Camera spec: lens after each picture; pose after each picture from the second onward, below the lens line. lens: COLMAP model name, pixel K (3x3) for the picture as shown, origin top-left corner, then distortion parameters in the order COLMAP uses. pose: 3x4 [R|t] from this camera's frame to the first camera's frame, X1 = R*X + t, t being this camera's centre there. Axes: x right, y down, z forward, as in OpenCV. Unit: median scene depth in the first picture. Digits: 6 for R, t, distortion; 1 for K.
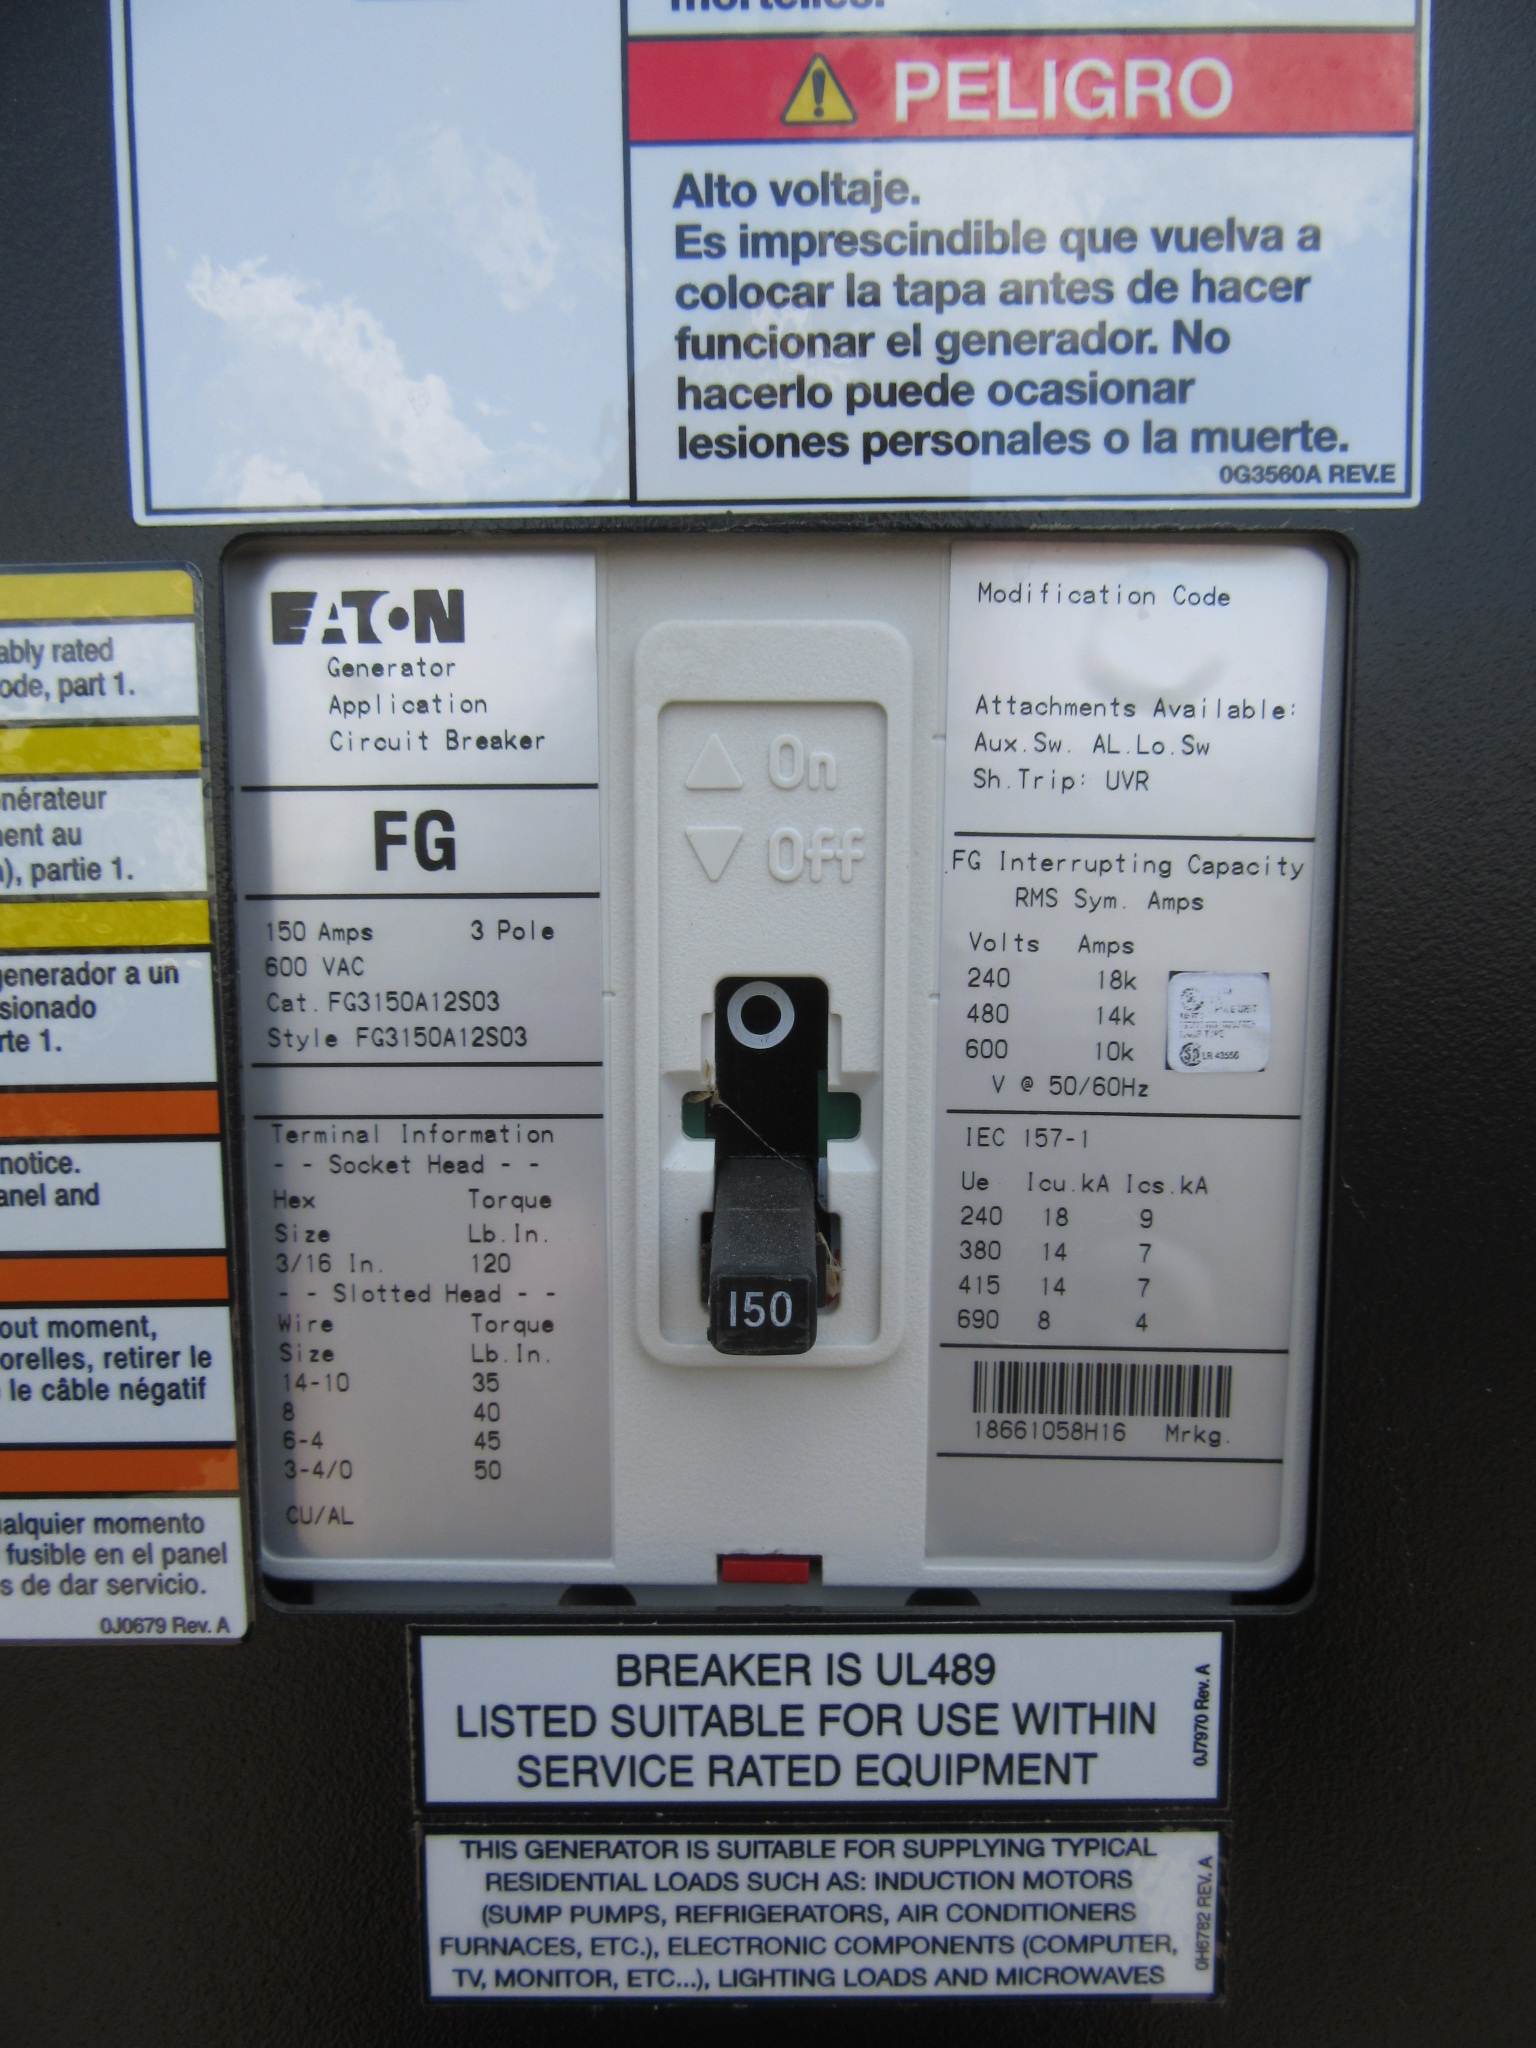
lens RADIAL K [[1509.1, 0, 767.2], [0, 1509.1, 1009.7], [0, 0, 1]] dist [-0.017155, 0.008098]
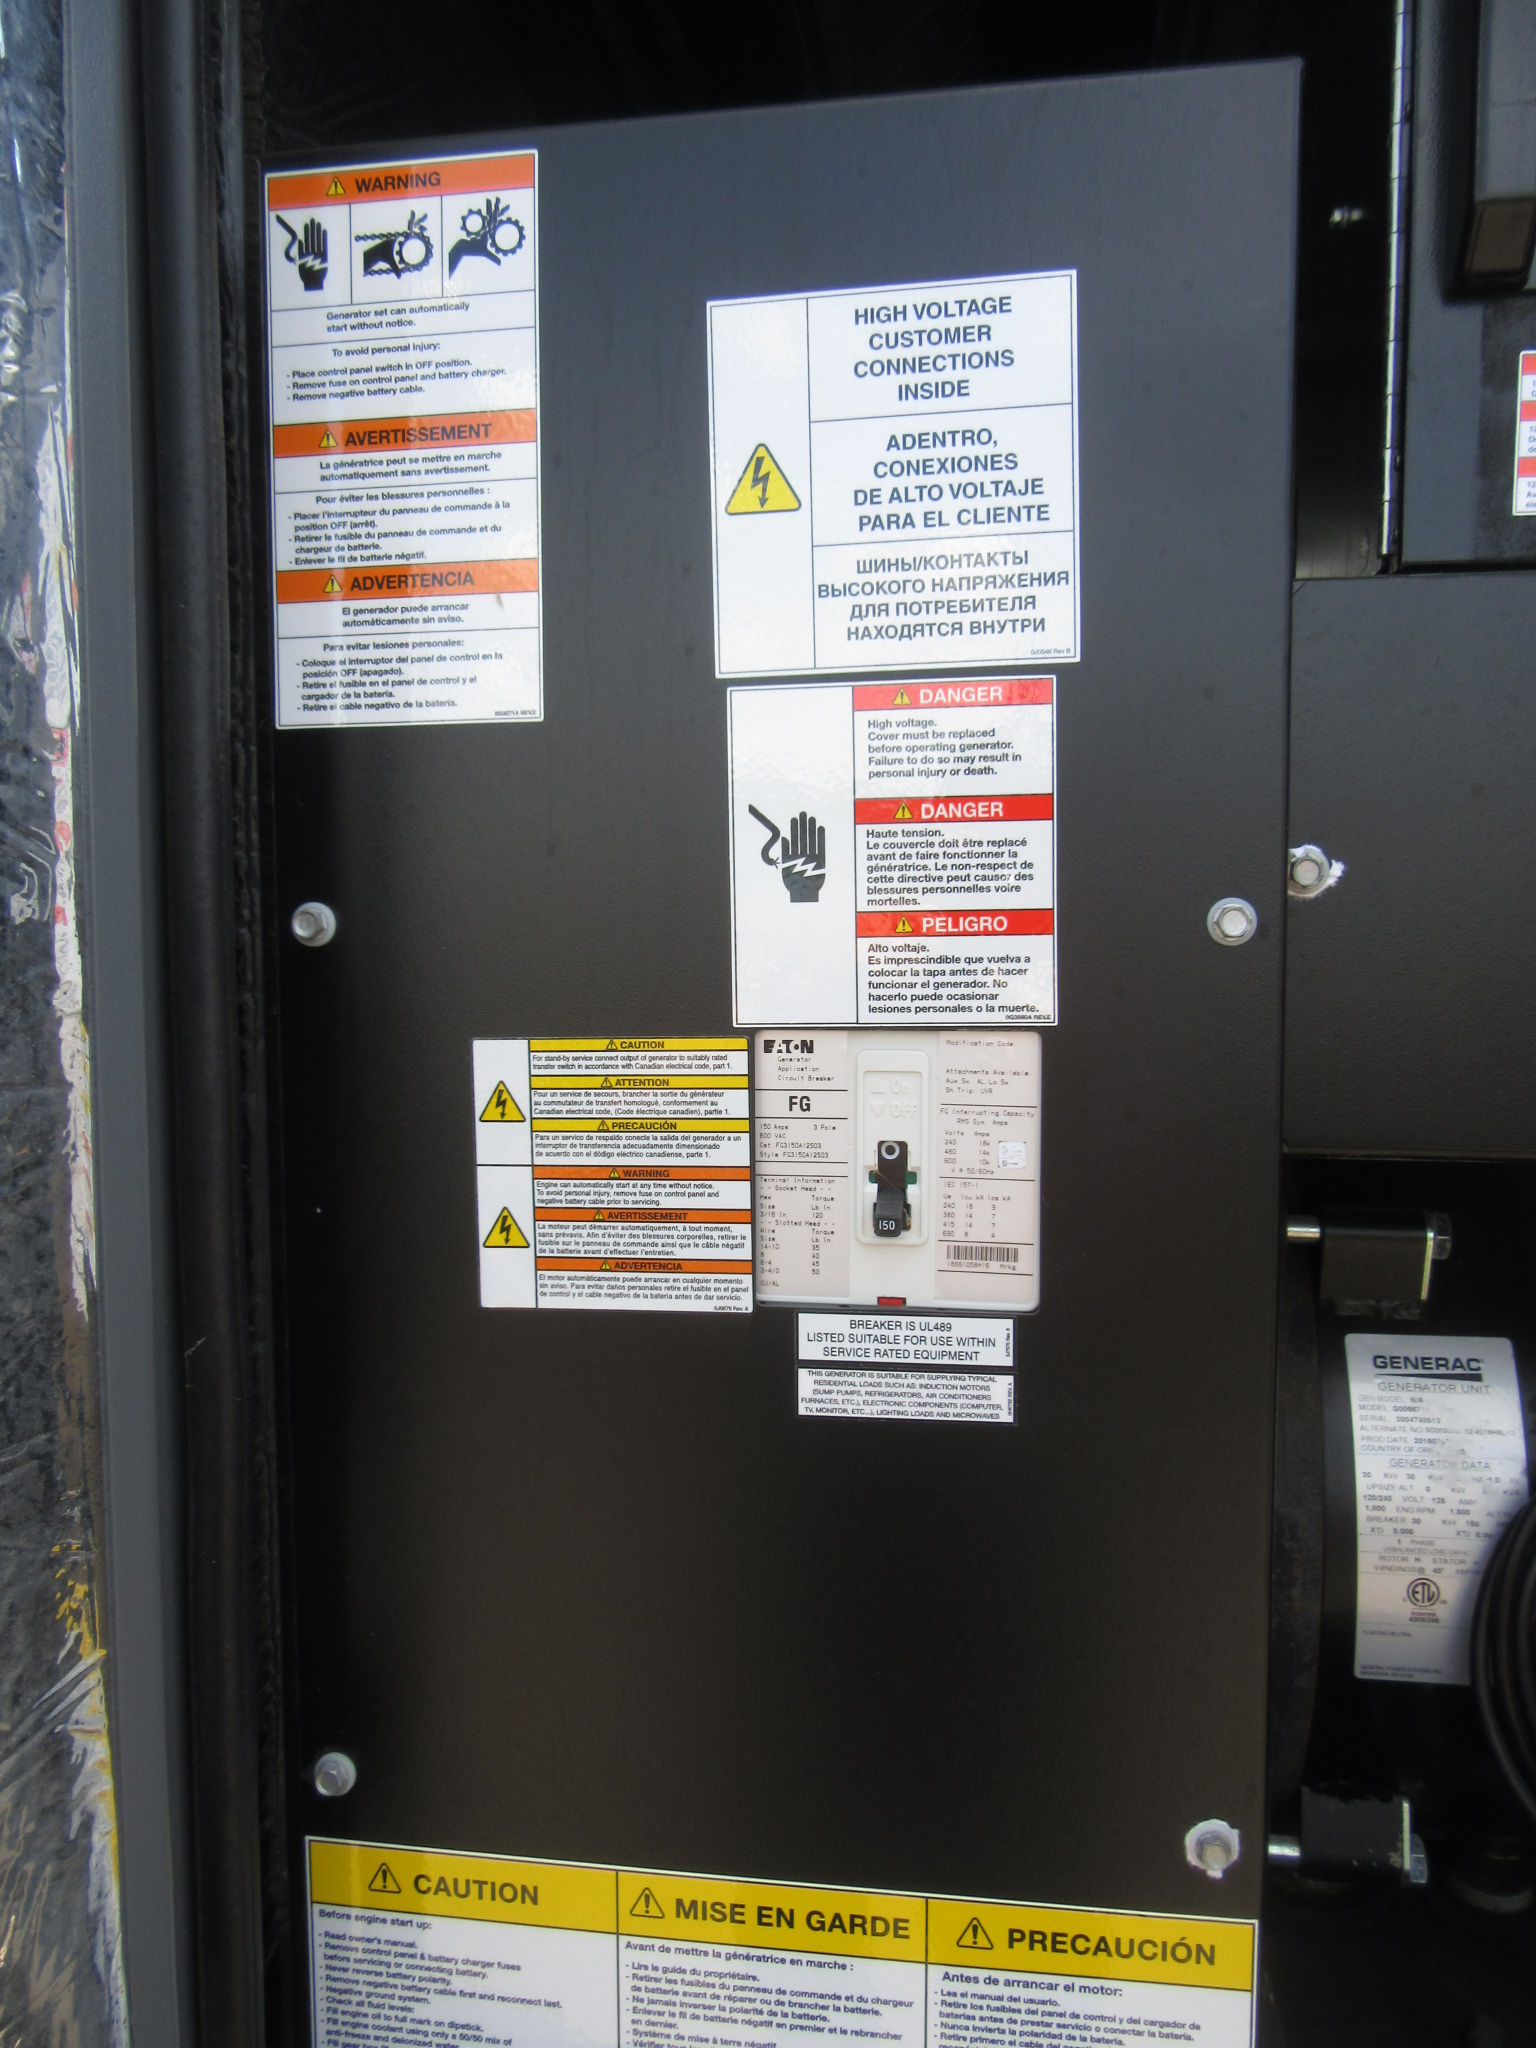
lens RADIAL K [[1509.1, 0, 763.5], [0, 1509.1, 1035.5], [0, 0, 1]] dist [-0.017155, 0.008098]
pose [[0.989999, 0.007092, -0.140896, 0.212539], [-0.009298, 0.999844, -0.015009, -0.225068], [0.140768, 0.016169, 0.989911, -2.786692]]
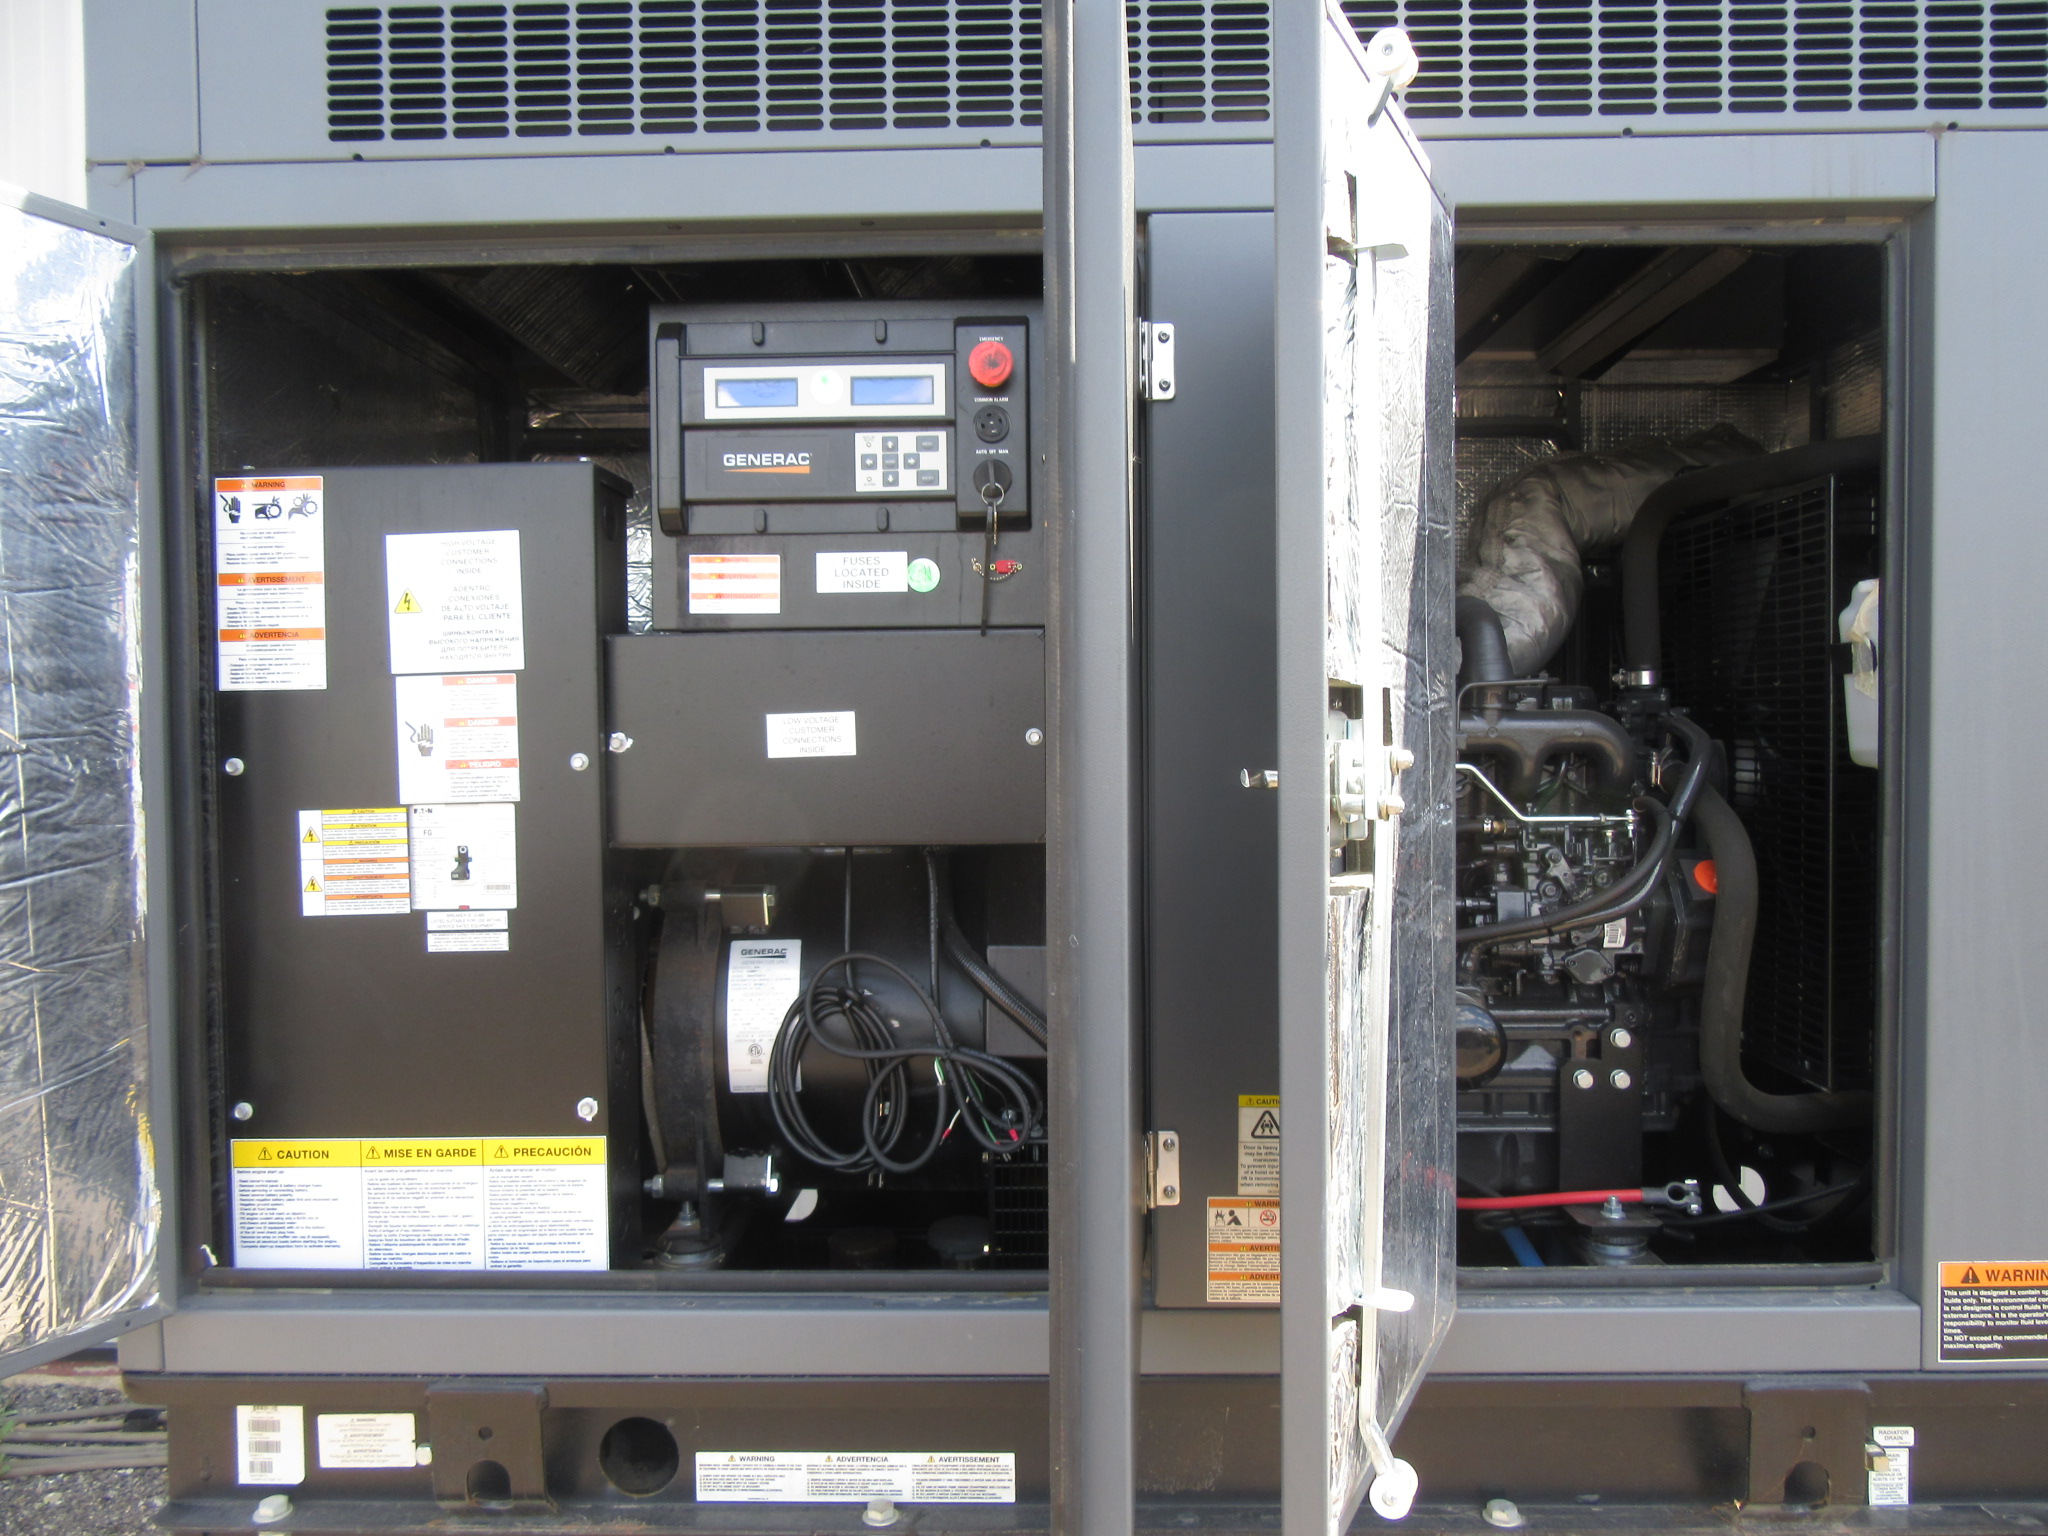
lens RADIAL K [[1509.1, 0, 1028.8], [0, 1509.1, 774.8], [0, 0, 1]] dist [-0.017155, 0.008098]
pose [[0.999853, -0.015601, -0.007150, 3.848769], [0.015080, 0.997582, -0.067842, 0.245482], [0.008191, 0.067724, 0.997670, -8.993685]]
